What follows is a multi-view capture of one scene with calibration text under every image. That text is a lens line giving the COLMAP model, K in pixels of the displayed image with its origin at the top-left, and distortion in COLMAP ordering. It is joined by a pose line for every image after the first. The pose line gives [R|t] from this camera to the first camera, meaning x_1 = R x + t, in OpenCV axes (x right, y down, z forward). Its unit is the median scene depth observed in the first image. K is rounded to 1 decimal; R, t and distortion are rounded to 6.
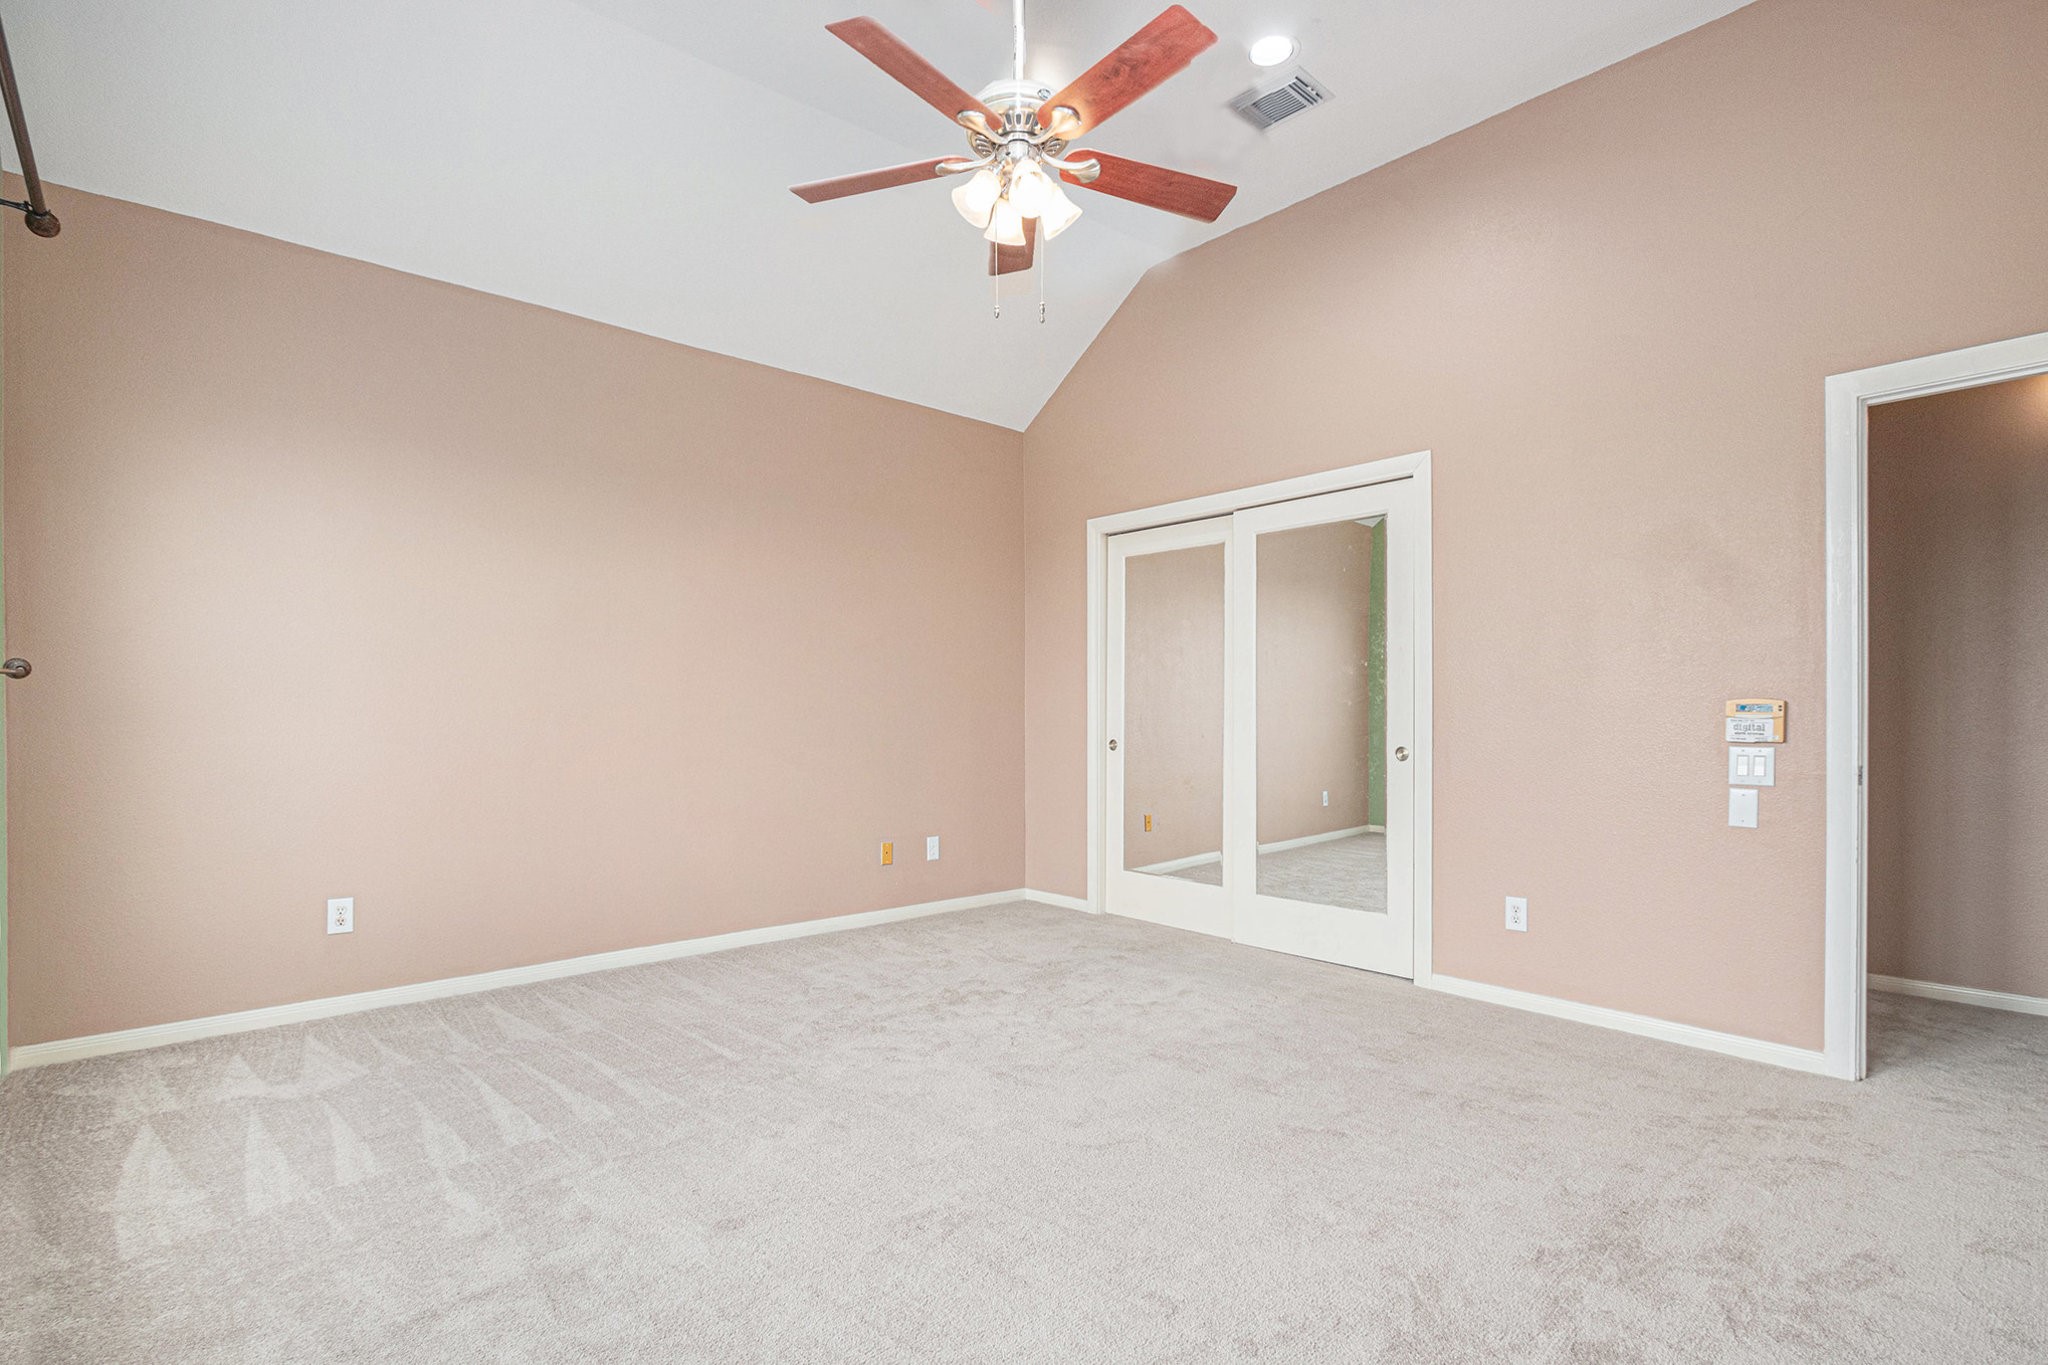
lens RADIAL K [[985.6, 0, 1016.3], [0, 985.6, 722.8], [0, 0, 1]] dist [-0.002490, -0.000507]
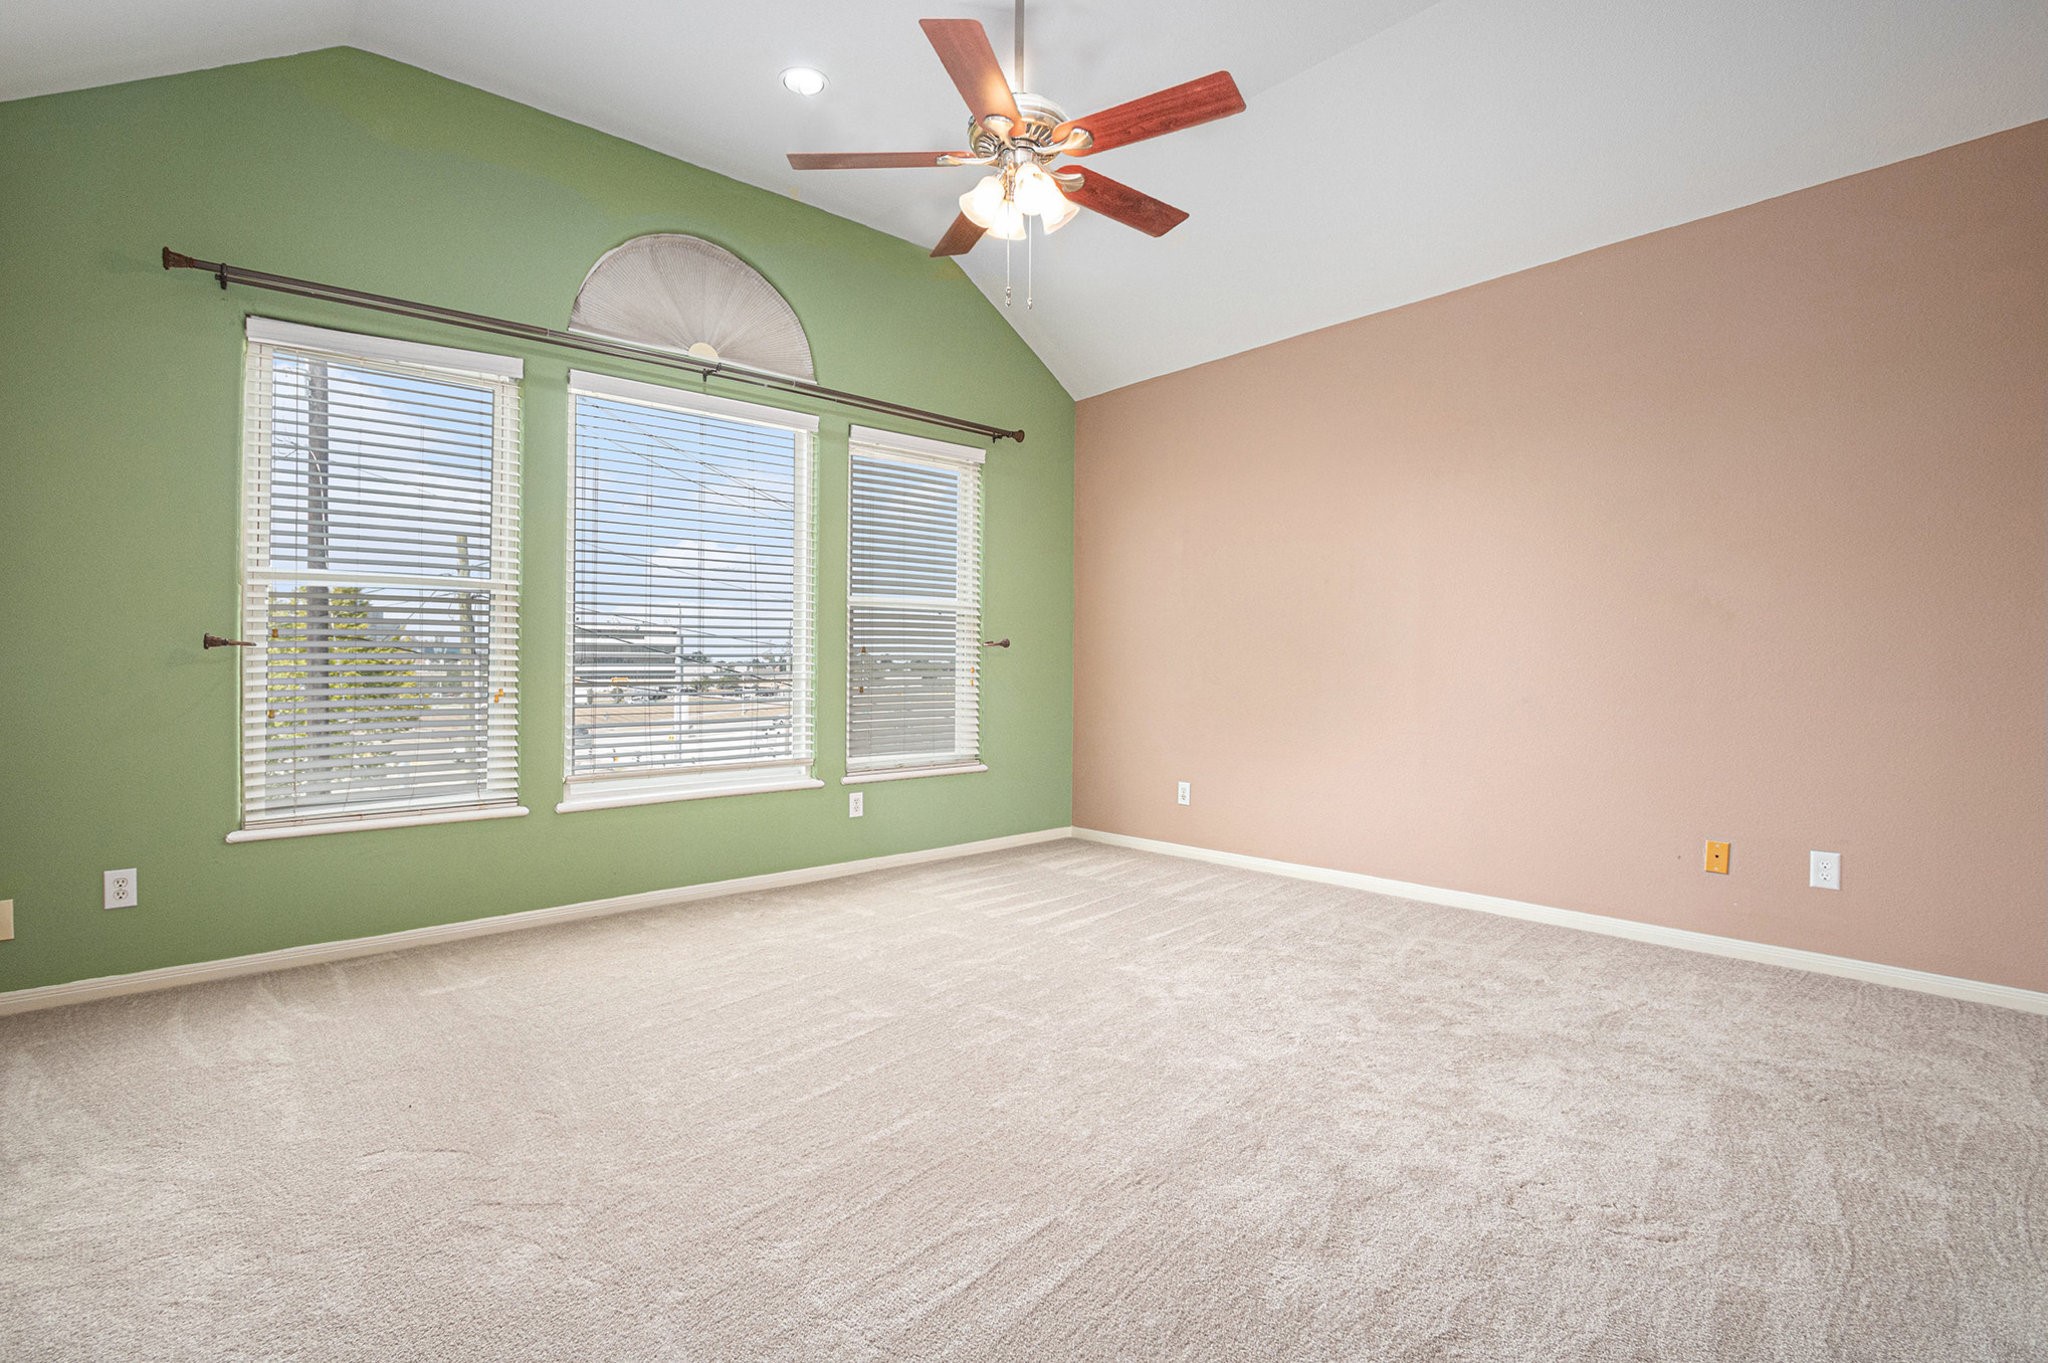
lens RADIAL K [[935.8, 0, 1048.9], [0, 935.8, 666.4], [0, 0, 1]] dist [-0.013420, -0.000334]
pose [[0.013003, -0.001424, -0.999914, 0.703543], [-0.005884, 0.999982, -0.001501, -0.001649], [0.999898, 0.005903, 0.012994, 0.675822]]
